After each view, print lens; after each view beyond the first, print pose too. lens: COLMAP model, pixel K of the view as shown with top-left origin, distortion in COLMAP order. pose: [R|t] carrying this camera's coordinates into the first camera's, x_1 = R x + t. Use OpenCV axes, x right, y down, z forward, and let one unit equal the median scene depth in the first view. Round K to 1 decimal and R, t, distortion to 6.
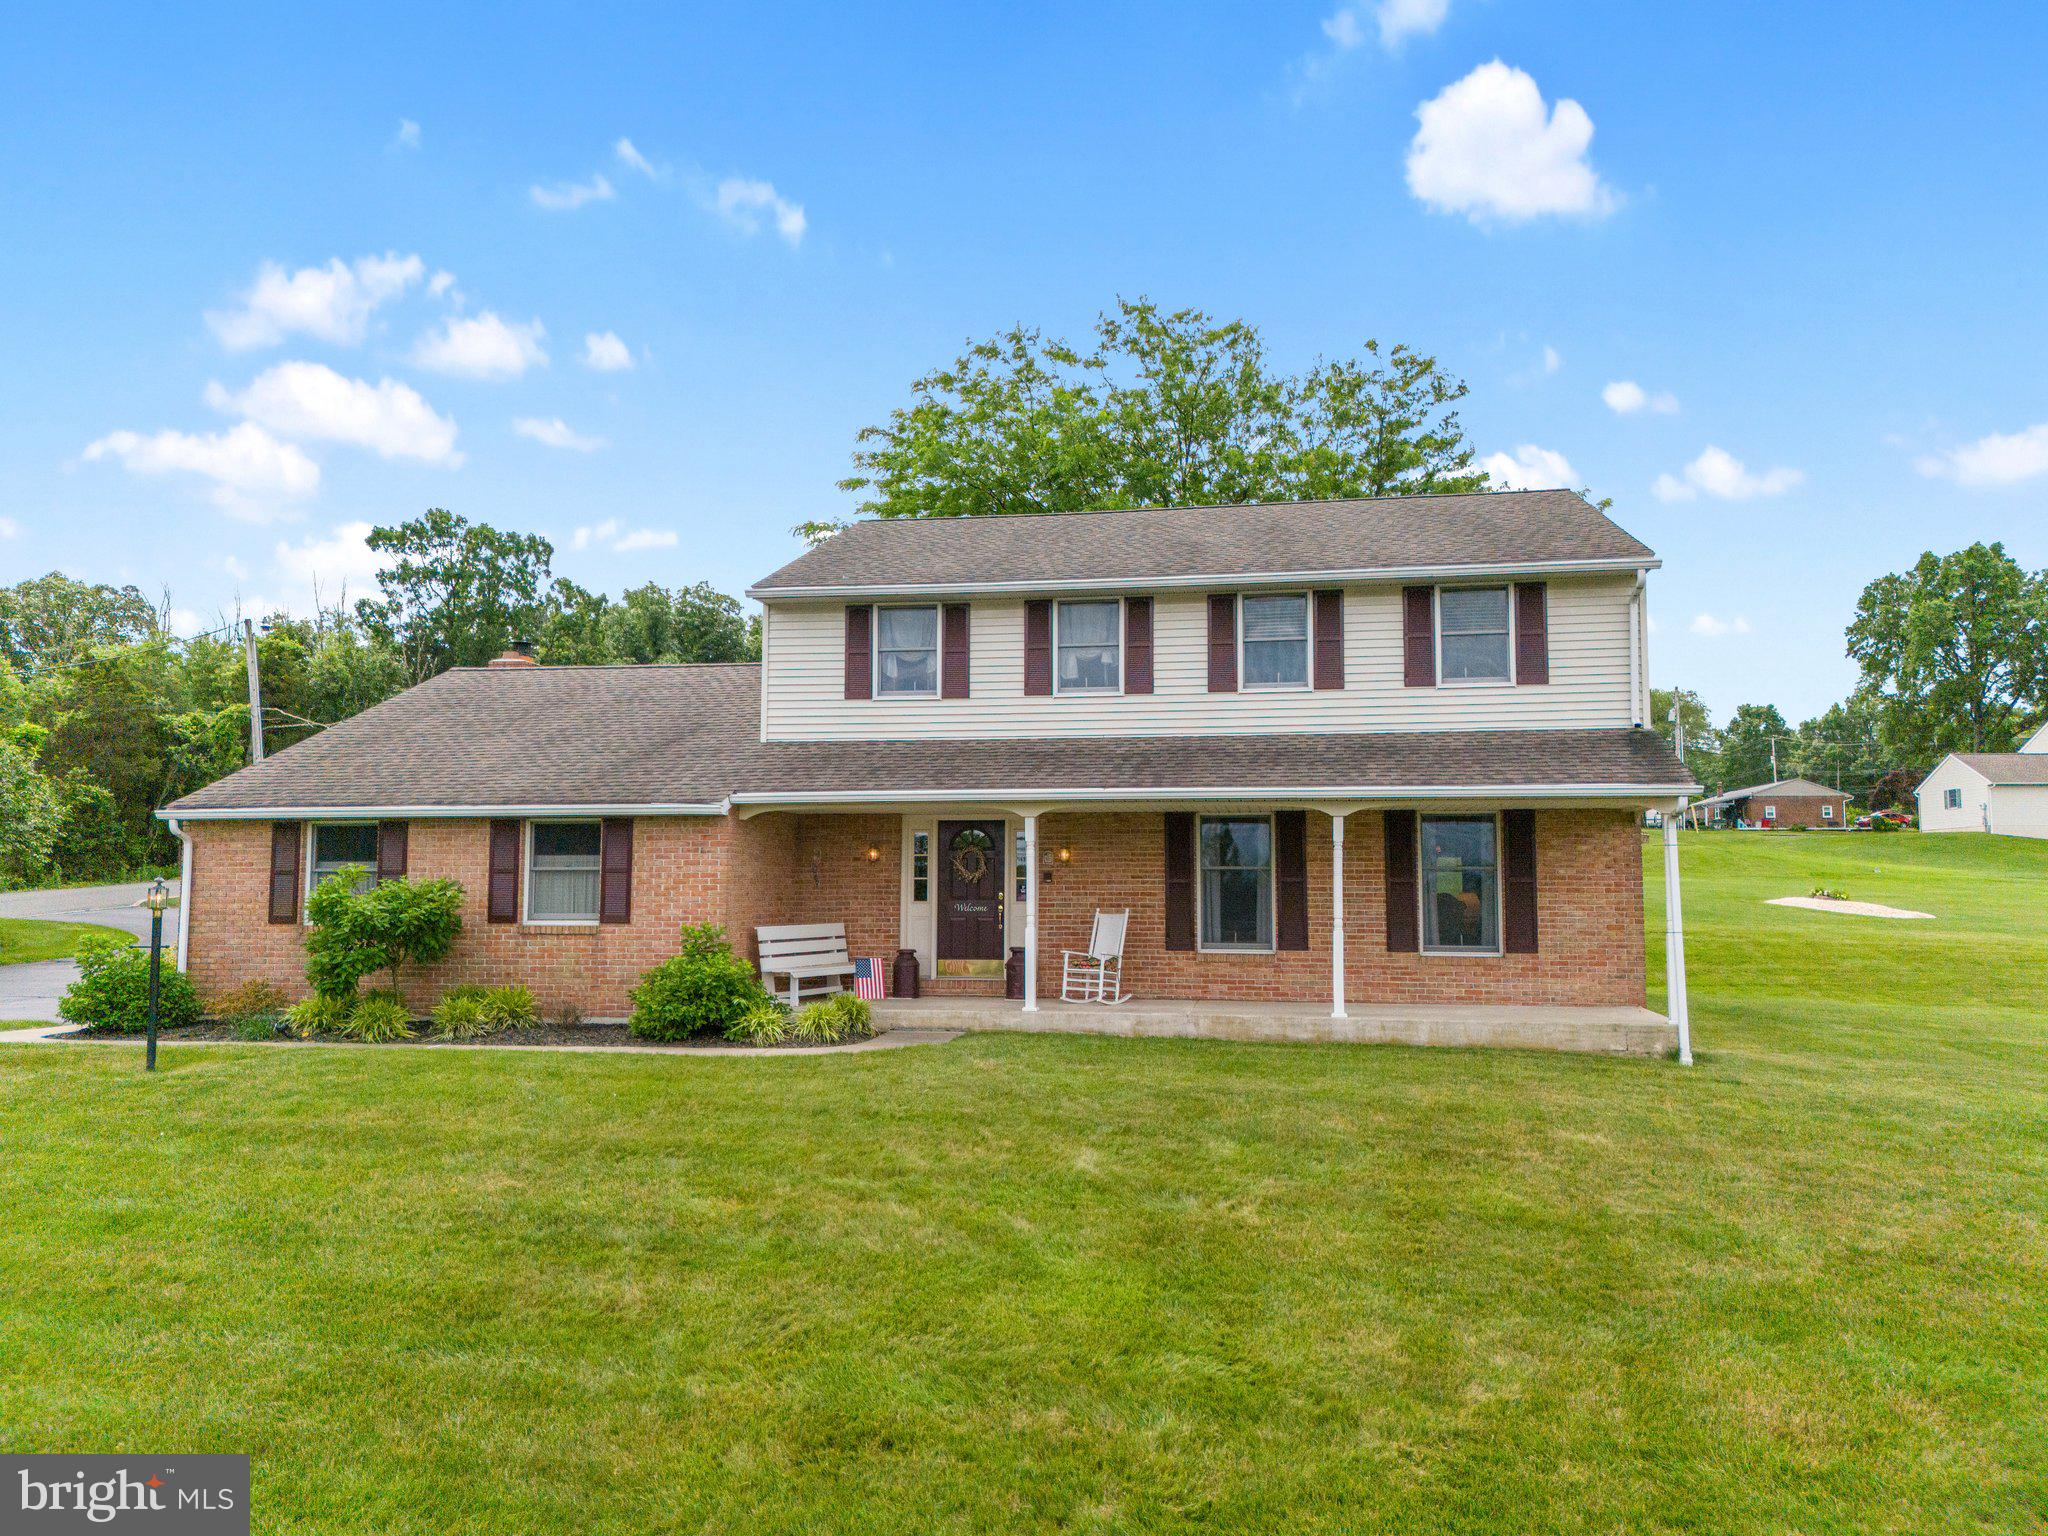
lens RADIAL K [[1549.9, 0, 1024.0], [0, 1549.9, 768.0], [0, 0, 1]] dist [0.008217, -0.000186]
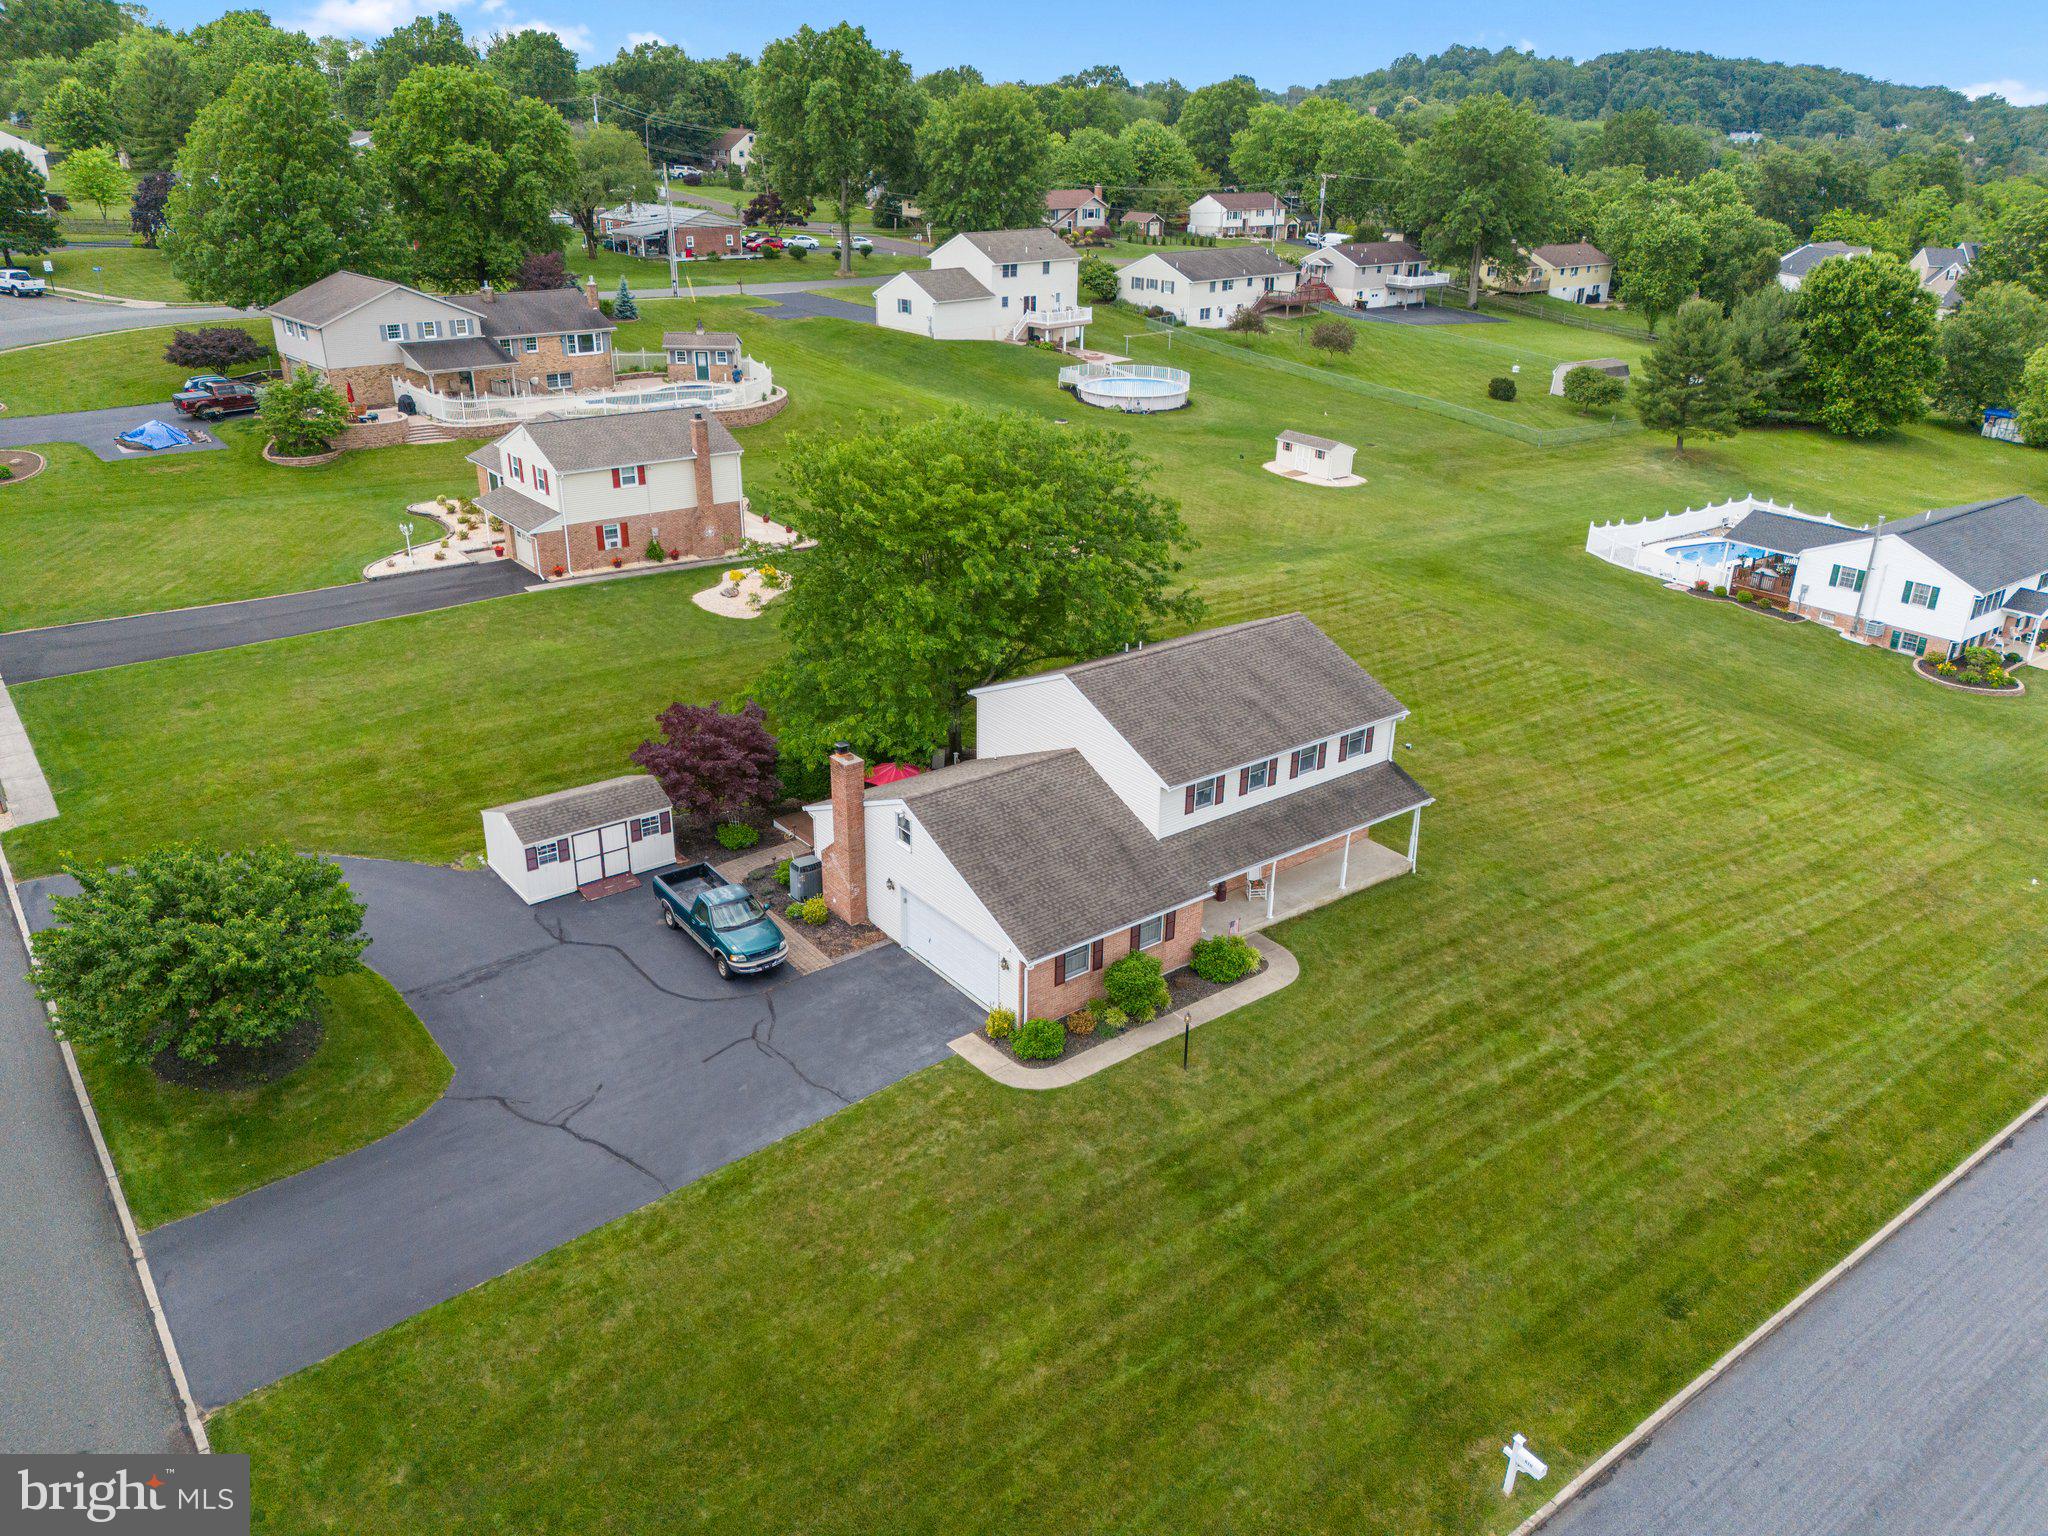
lens RADIAL K [[1526.3, 0, 1041.7], [0, 1526.3, 777.5], [0, 0, 1]] dist [0.063276, -0.057314]
pose [[0.665593, -0.292963, 0.686410, -1.996732], [-0.073552, 0.889505, 0.450967, -1.223001], [-0.742681, -0.350647, 0.570501, -0.183639]]
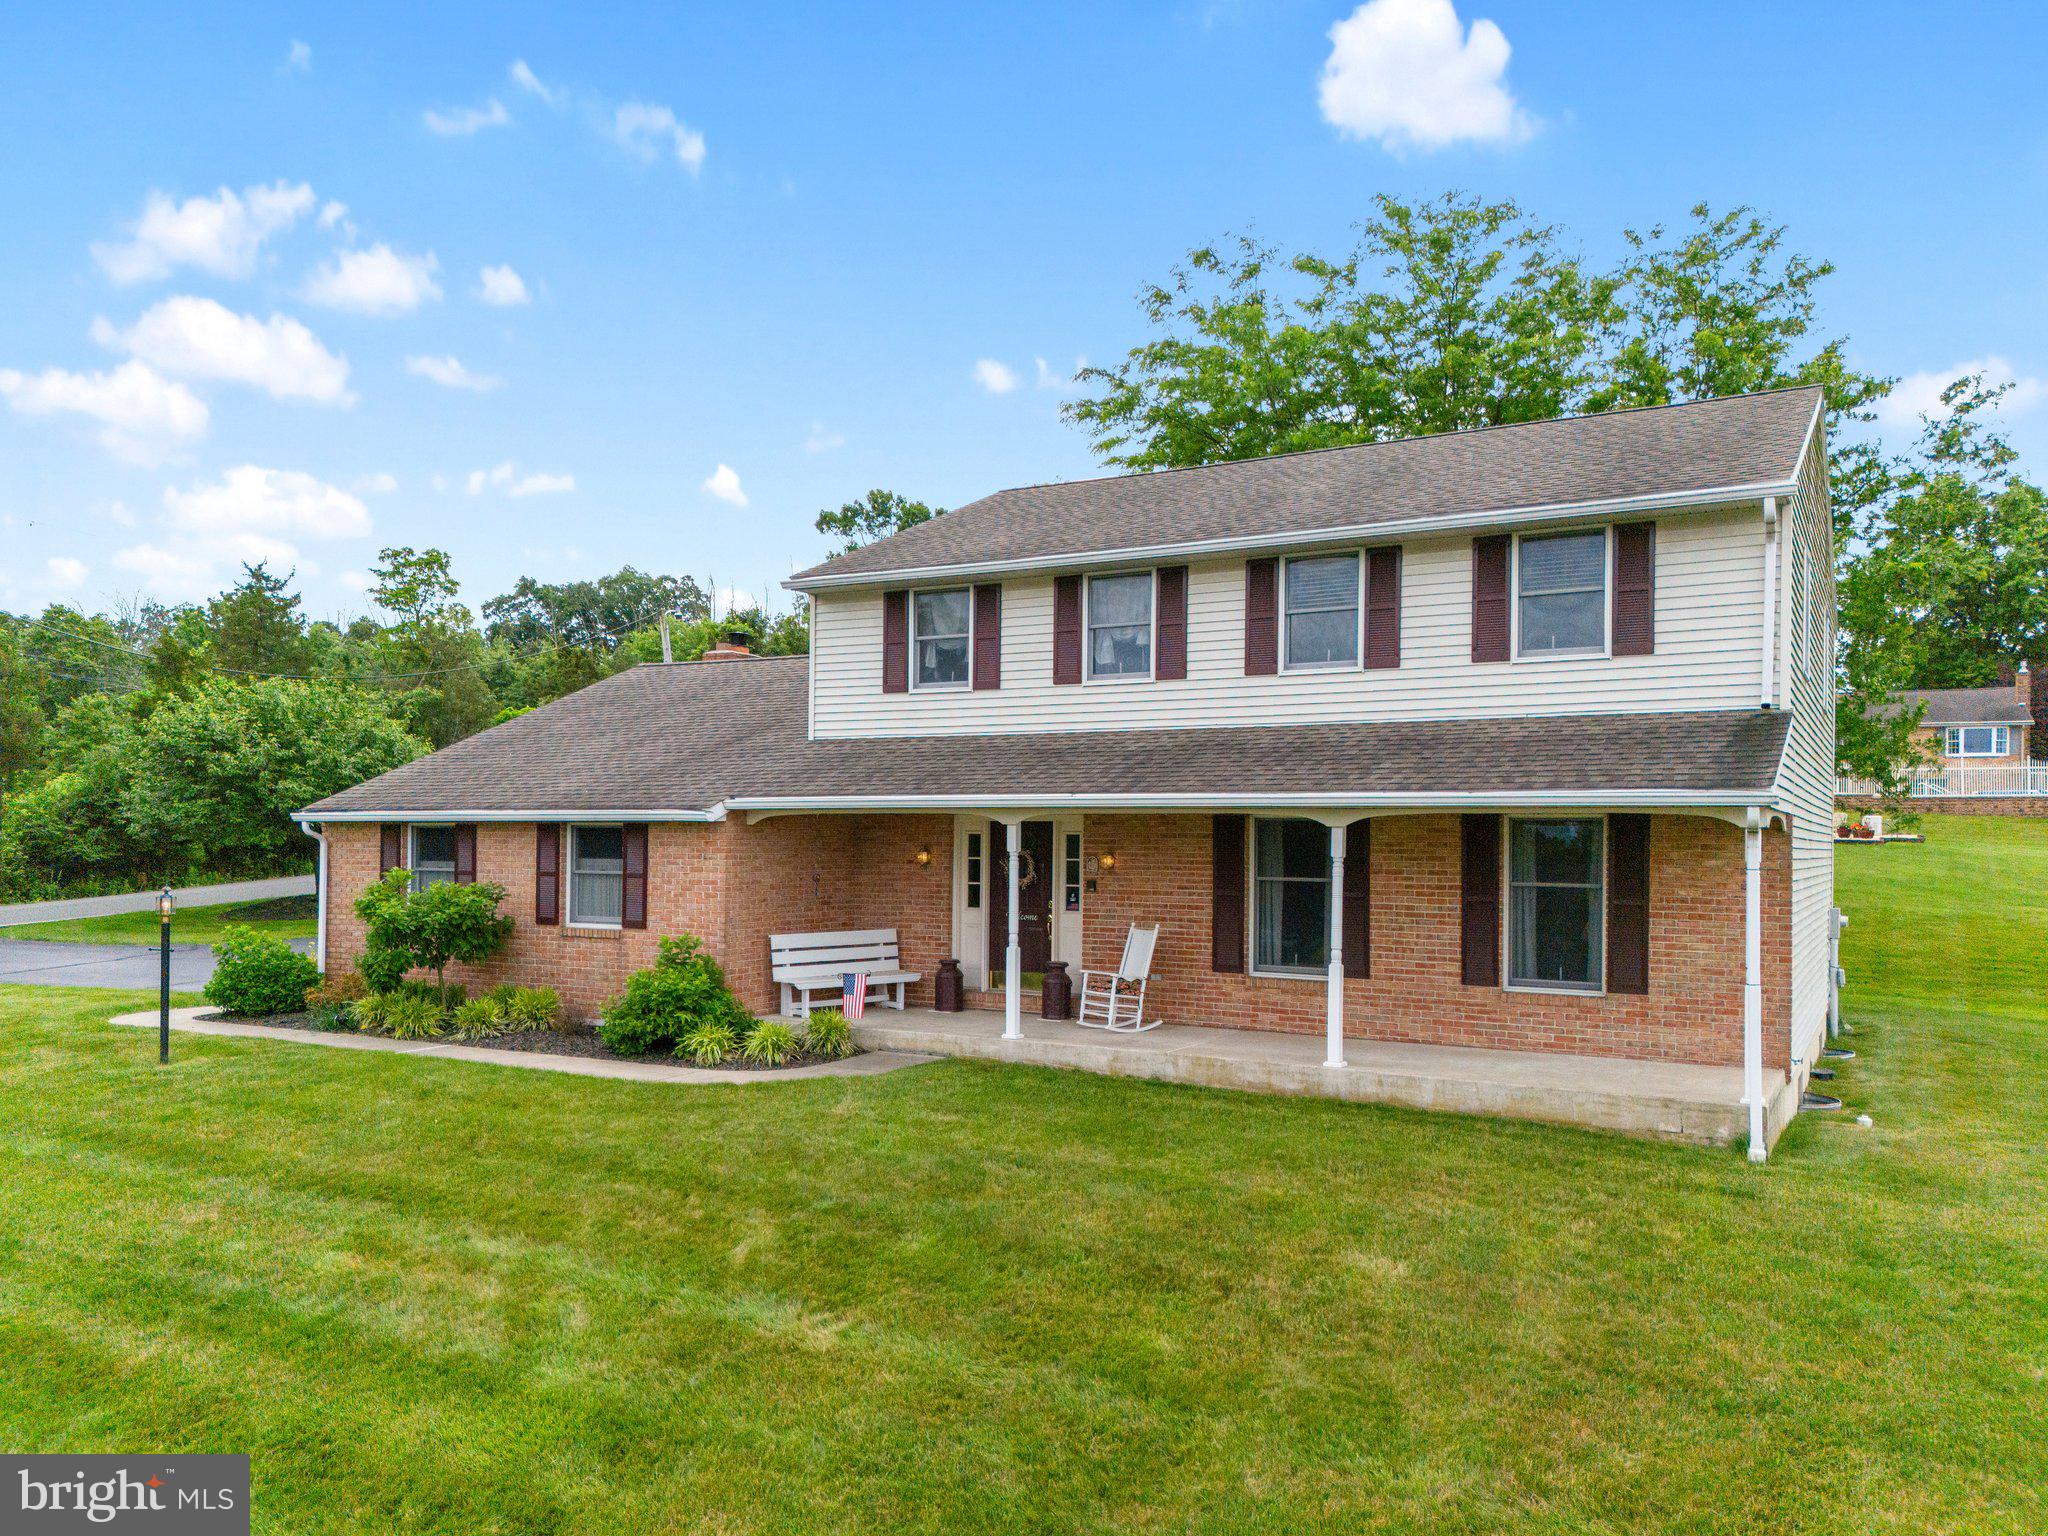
lens RADIAL K [[1565.0, 0, 1022.9], [0, 1565.0, 830.7], [0, 0, 1]] dist [0.018864, -0.017197]
pose [[0.939070, 0.004432, -0.343696, 0.305320], [0.018998, 0.997719, 0.064773, -0.022147], [0.343199, -0.067356, 0.936844, 0.143972]]
